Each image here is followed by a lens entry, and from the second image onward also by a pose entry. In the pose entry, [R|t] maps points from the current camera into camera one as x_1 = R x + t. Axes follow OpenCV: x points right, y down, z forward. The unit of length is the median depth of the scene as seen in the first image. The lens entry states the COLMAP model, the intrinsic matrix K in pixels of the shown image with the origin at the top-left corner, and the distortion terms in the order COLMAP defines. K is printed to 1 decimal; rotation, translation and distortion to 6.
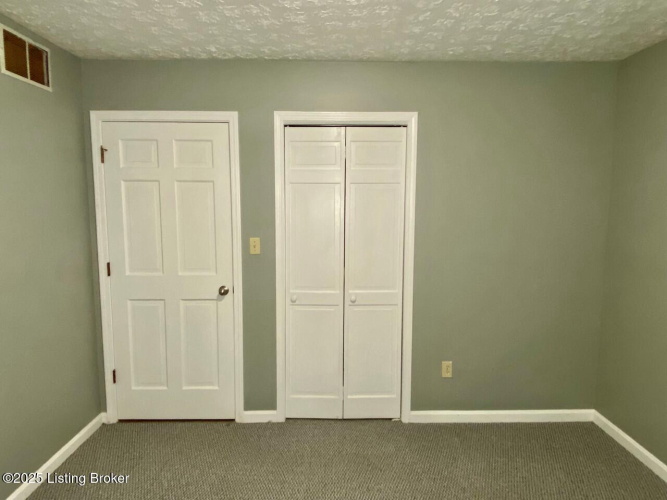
lens RADIAL K [[430.7, 0, 333.5], [0, 430.7, 250.0], [0, 0, 1]] dist [-0.001840, -0.003226]
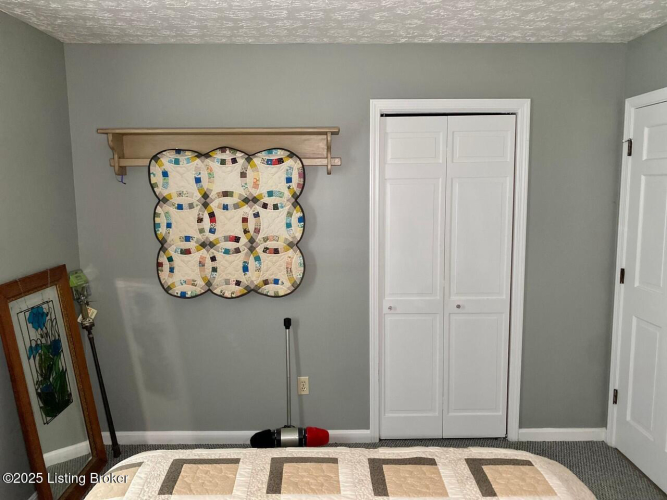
lens RADIAL K [[477.9, 0, 333.8], [0, 477.9, 261.1], [0, 0, 1]] dist [-0.052037, 0.000785]
pose [[0.999493, -0.010114, -0.030187, -0.182303], [0.010580, 0.999827, 0.015329, -0.000262], [0.030027, -0.015640, 0.999427, -0.000556]]
